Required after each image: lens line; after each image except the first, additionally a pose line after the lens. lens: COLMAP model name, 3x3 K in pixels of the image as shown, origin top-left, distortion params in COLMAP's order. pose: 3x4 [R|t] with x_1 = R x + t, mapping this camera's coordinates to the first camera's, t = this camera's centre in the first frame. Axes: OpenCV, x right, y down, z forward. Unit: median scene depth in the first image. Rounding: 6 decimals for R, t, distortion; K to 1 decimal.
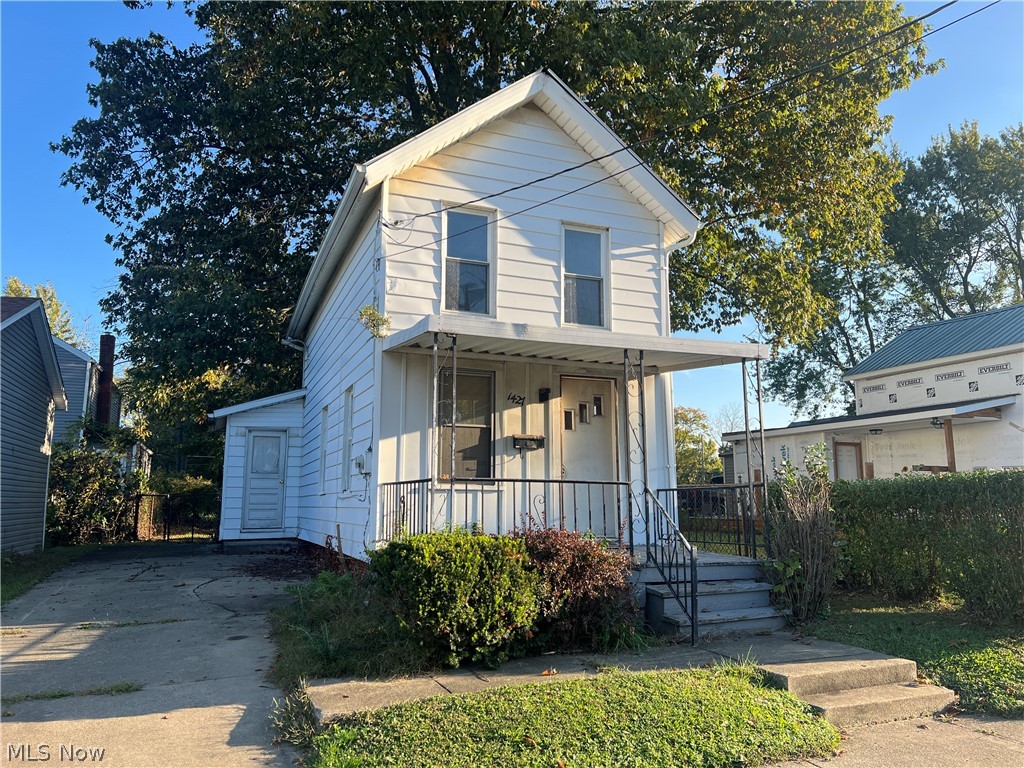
lens RADIAL K [[761.1, 0, 513.5], [0, 761.1, 364.5], [0, 0, 1]] dist [0.042468, -0.006001]
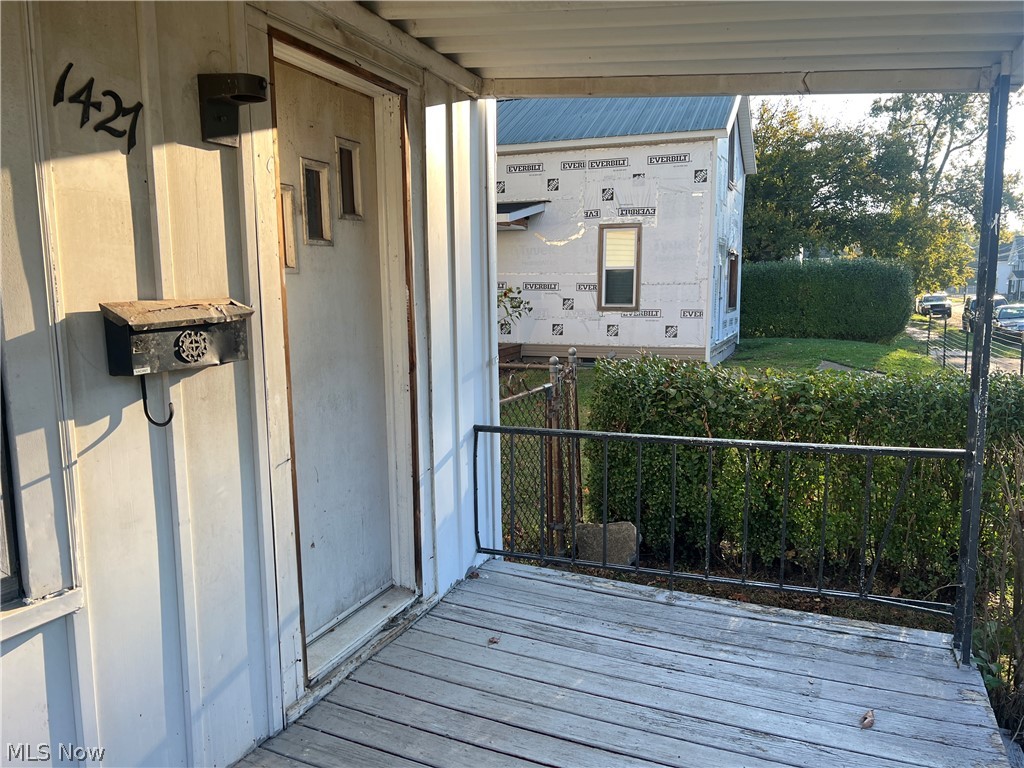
lens RADIAL K [[772.6, 0, 512.0], [0, 772.6, 384.0], [0, 0, 1]] dist [-0.003709, -0.003422]
pose [[0.677805, -0.104991, 0.727707, -0.069778], [-0.114461, 0.962616, 0.245496, 0.051801], [-0.726277, -0.249693, 0.640449, 0.777971]]
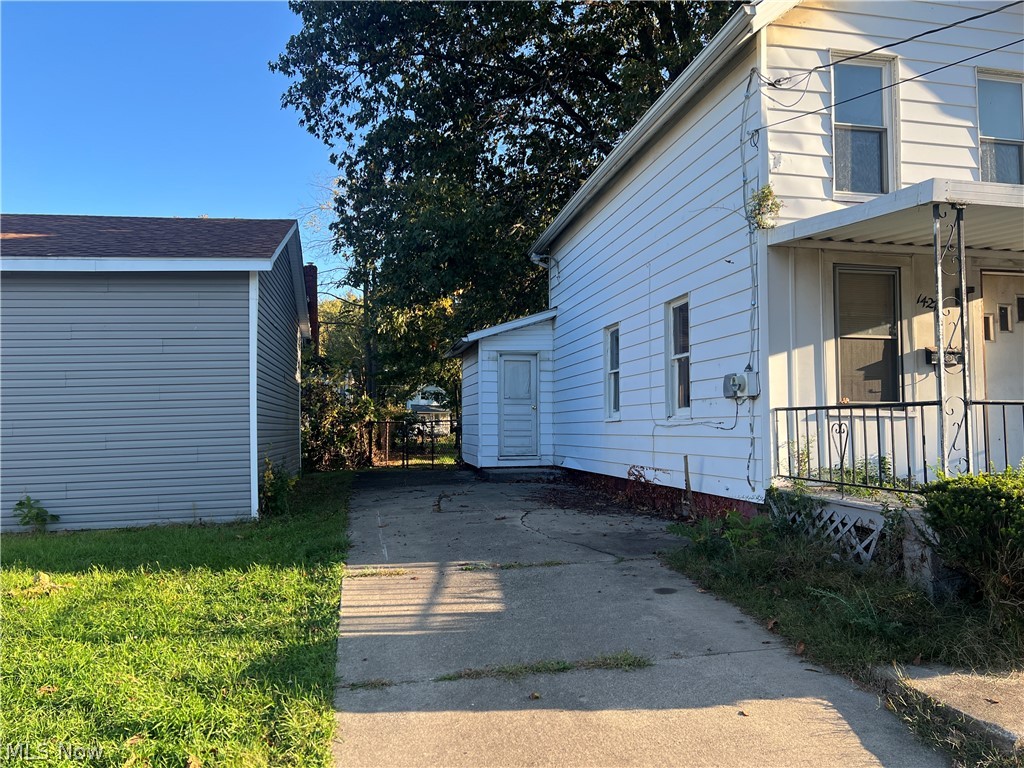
lens RADIAL K [[772.6, 0, 512.0], [0, 772.6, 384.0], [0, 0, 1]] dist [-0.003709, -0.003422]
pose [[0.982531, -0.014403, -0.185542, -0.266866], [0.037266, 0.992034, 0.120333, 0.016980], [0.182331, -0.125145, 0.975241, 0.129429]]
